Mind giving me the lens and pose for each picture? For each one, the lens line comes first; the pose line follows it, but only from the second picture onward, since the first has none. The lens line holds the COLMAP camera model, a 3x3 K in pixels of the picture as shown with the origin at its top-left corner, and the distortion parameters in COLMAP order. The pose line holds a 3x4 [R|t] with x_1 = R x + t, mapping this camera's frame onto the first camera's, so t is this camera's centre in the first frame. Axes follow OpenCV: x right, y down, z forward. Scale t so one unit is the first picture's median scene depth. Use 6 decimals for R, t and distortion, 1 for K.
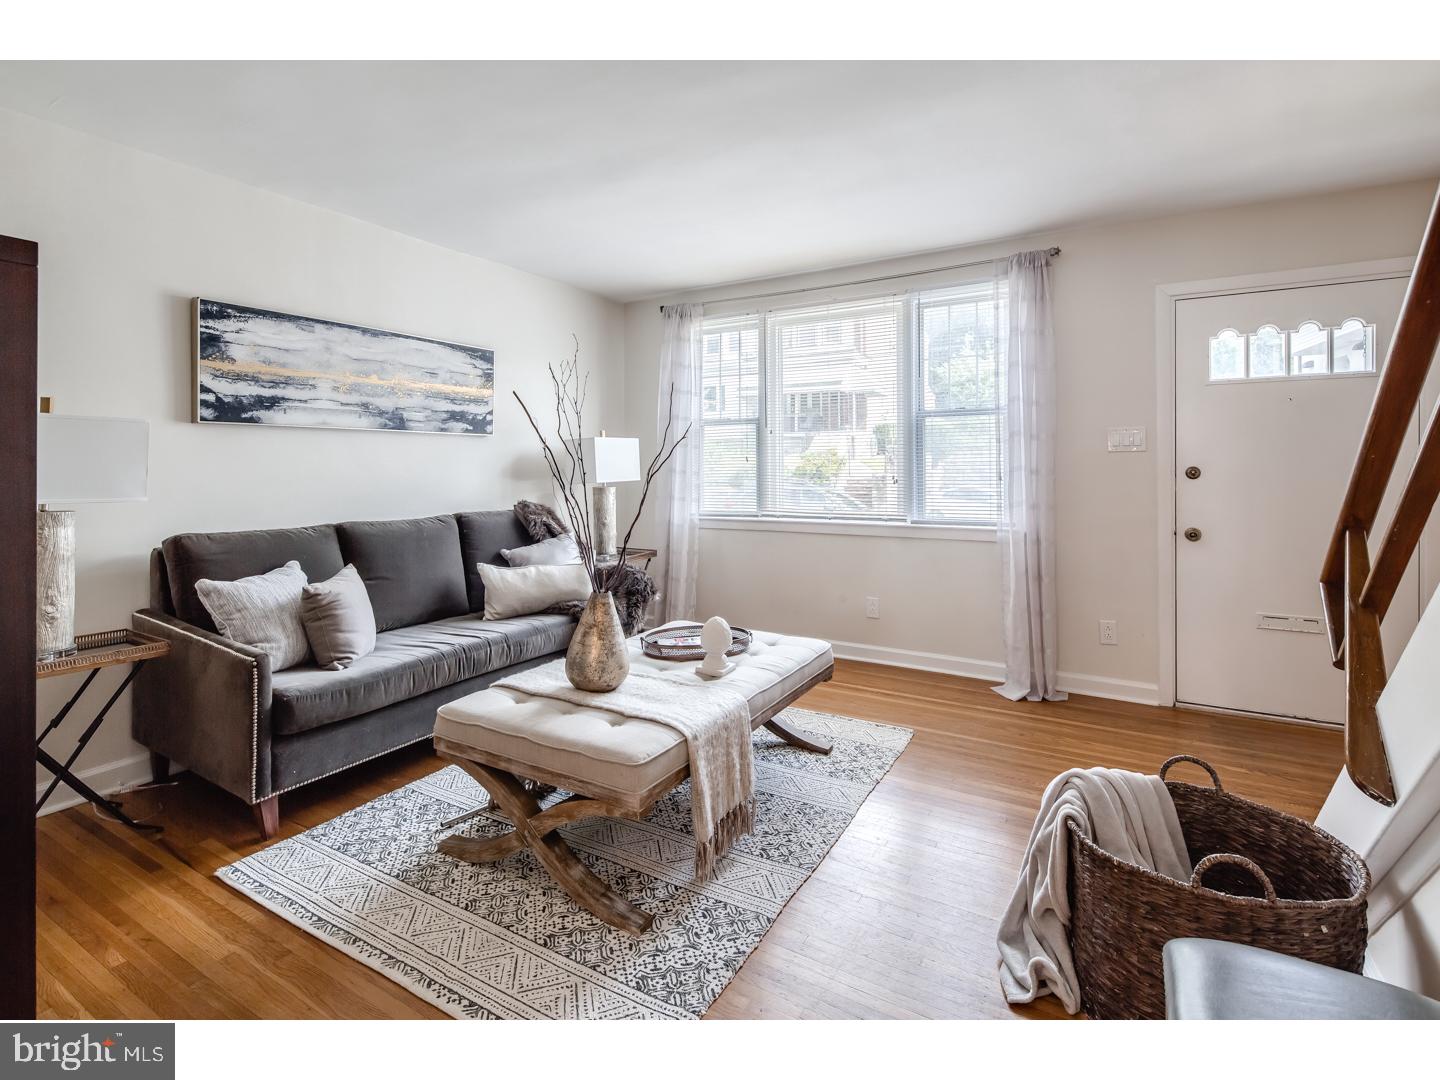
lens RADIAL K [[698.3, 0, 718.8], [0, 698.3, 464.8], [0, 0, 1]] dist [-0.001101, -0.000513]
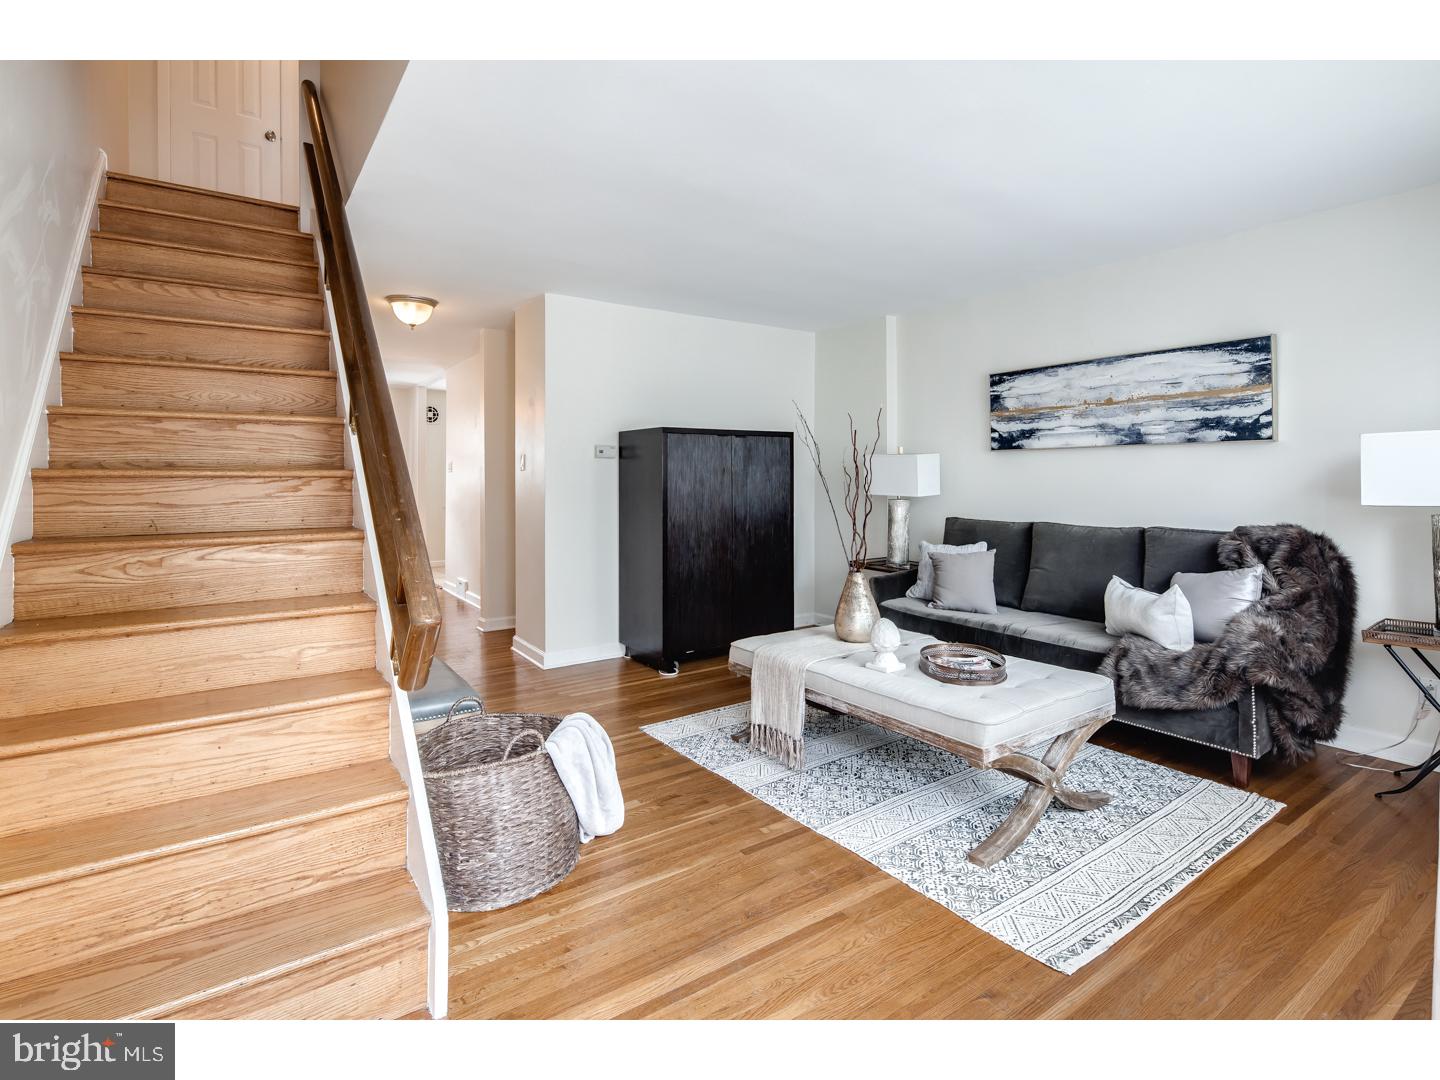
lens RADIAL K [[710.3, 0, 715.1], [0, 710.3, 479.0], [0, 0, 1]] dist [-0.001432, -0.000641]
pose [[-0.426106, 0.001491, -0.904672, 0.879957], [0.001856, 0.999998, 0.000774, 0.000415], [0.904671, -0.001349, -0.426108, 0.981167]]
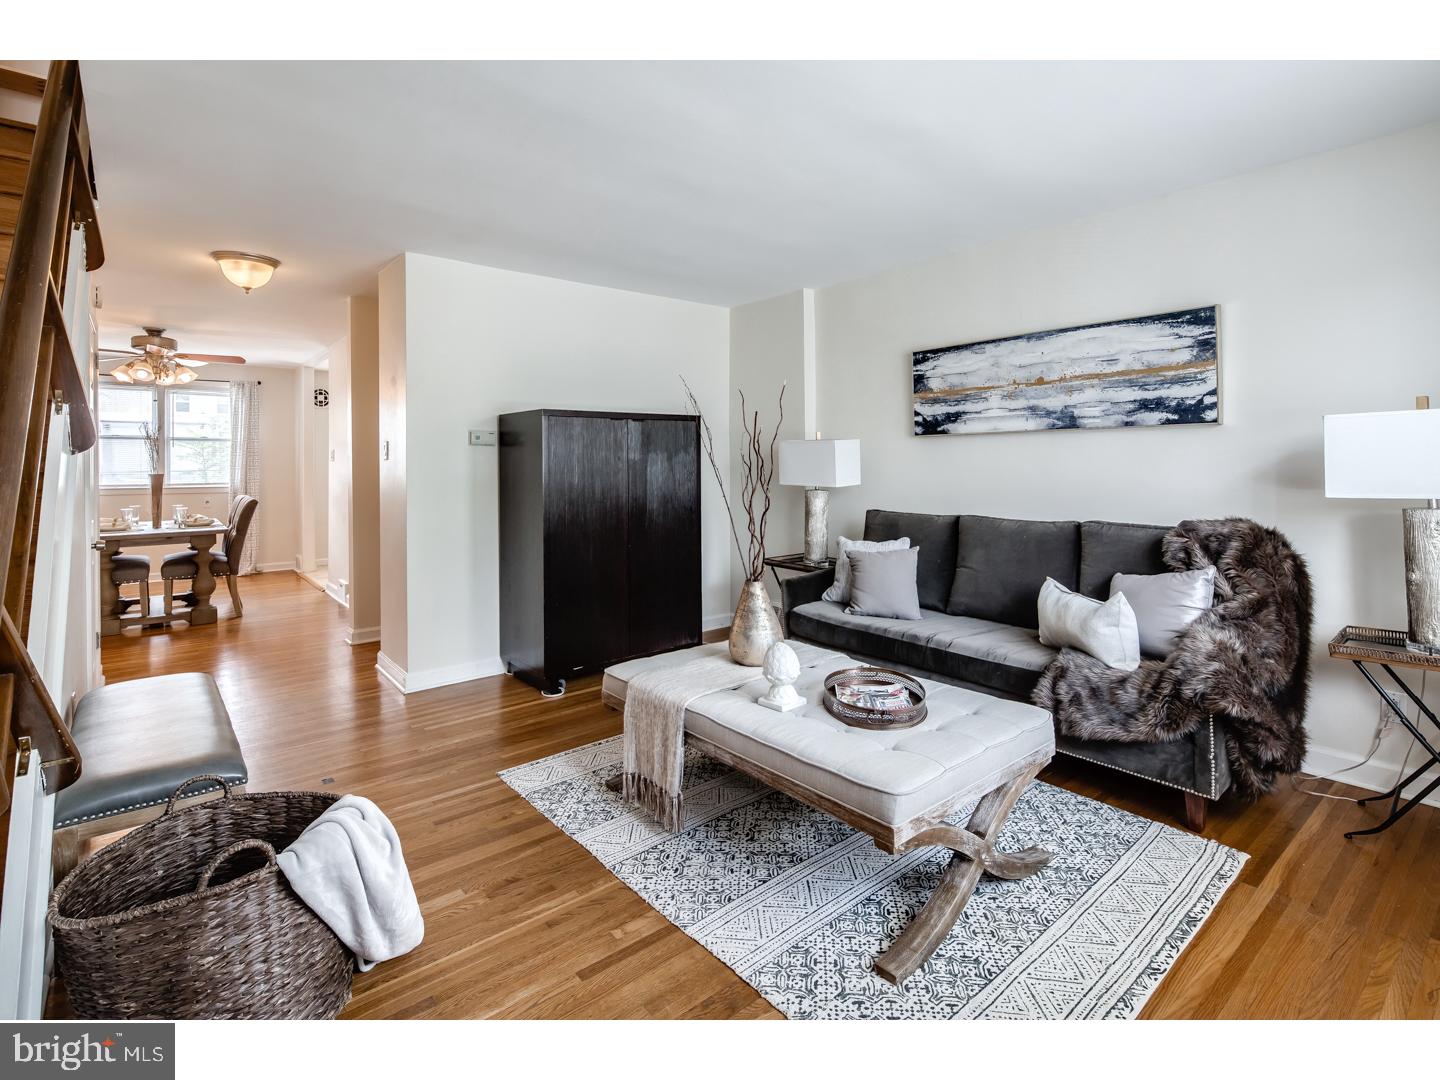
lens RADIAL K [[698.3, 0, 718.8], [0, 698.3, 464.8], [0, 0, 1]] dist [-0.001101, -0.000513]
pose [[-0.347129, 0.002628, -0.937814, 0.672306], [0.006779, 0.999977, 0.000293, -0.004571], [0.937793, -0.006255, -0.347139, 0.981989]]
